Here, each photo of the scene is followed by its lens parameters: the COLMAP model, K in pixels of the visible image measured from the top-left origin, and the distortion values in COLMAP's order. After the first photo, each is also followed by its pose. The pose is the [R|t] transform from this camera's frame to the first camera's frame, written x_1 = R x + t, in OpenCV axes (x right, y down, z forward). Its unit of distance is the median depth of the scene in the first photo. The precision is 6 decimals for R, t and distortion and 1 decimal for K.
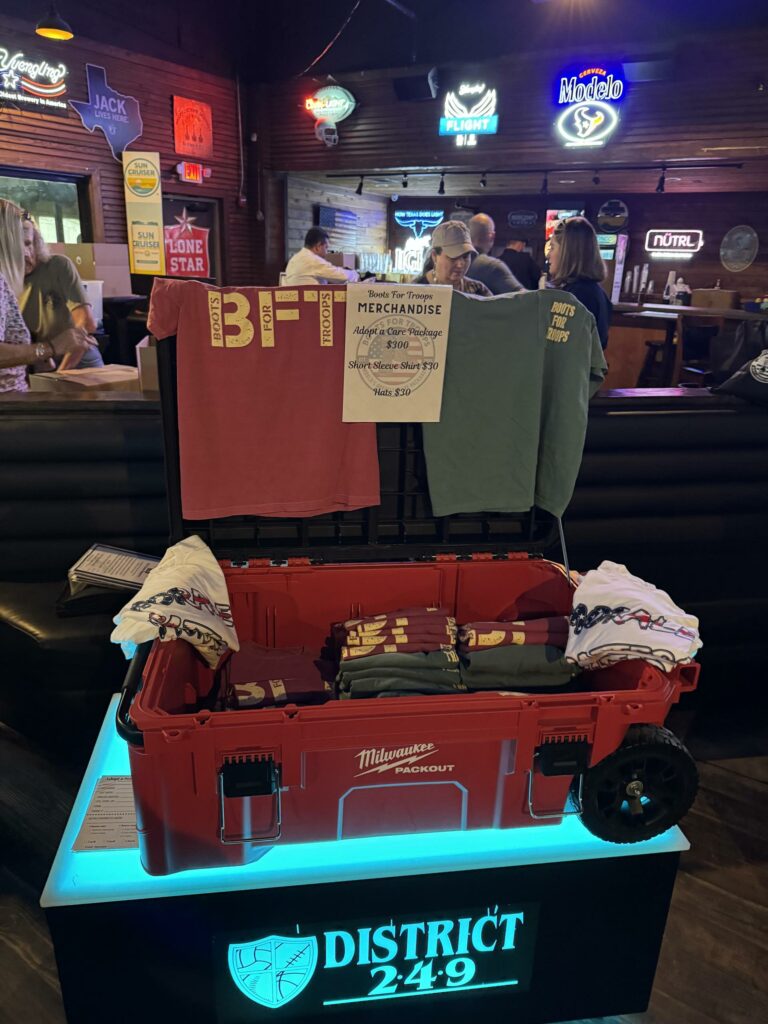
lens RADIAL K [[732.3, 0, 384.0], [0, 732.3, 512.0], [0, 0, 1]] dist [0.031154, -0.052273]
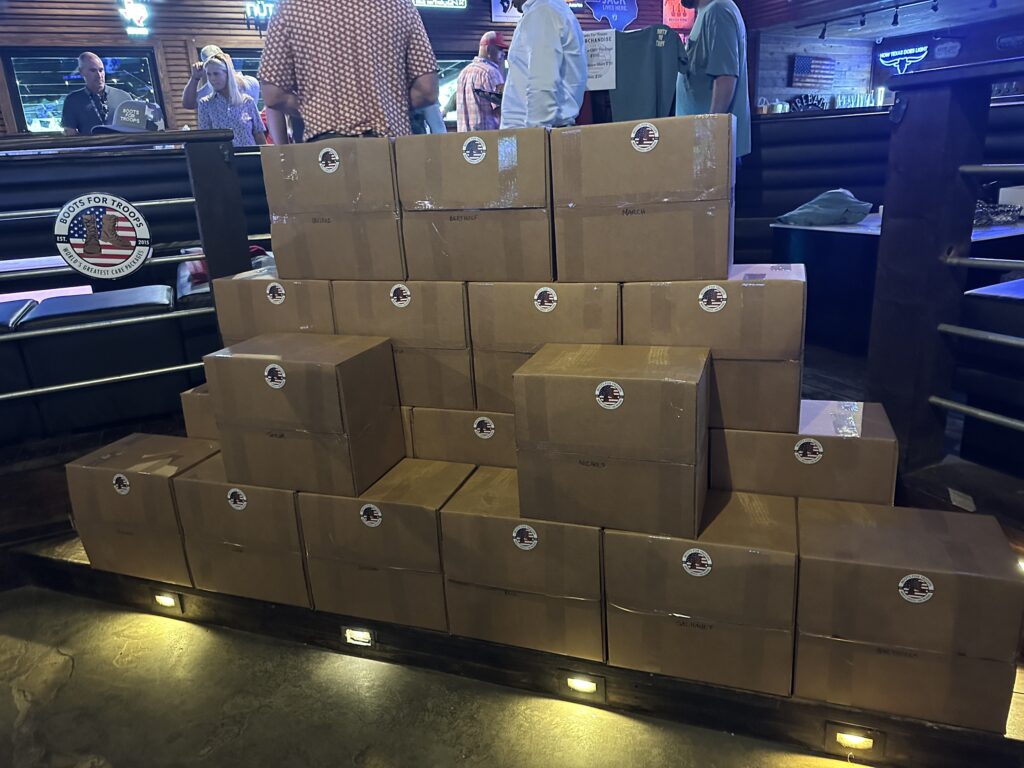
lens RADIAL K [[753.0, 0, 512.0], [0, 753.0, 384.0], [0, 0, 1]] dist [-0.003691, -0.001149]
pose [[0.852679, 0.079156, -0.516403, 0.244808], [-0.097220, 0.995231, -0.007977, 0.191948], [0.513309, 0.057006, 0.856308, -0.262423]]
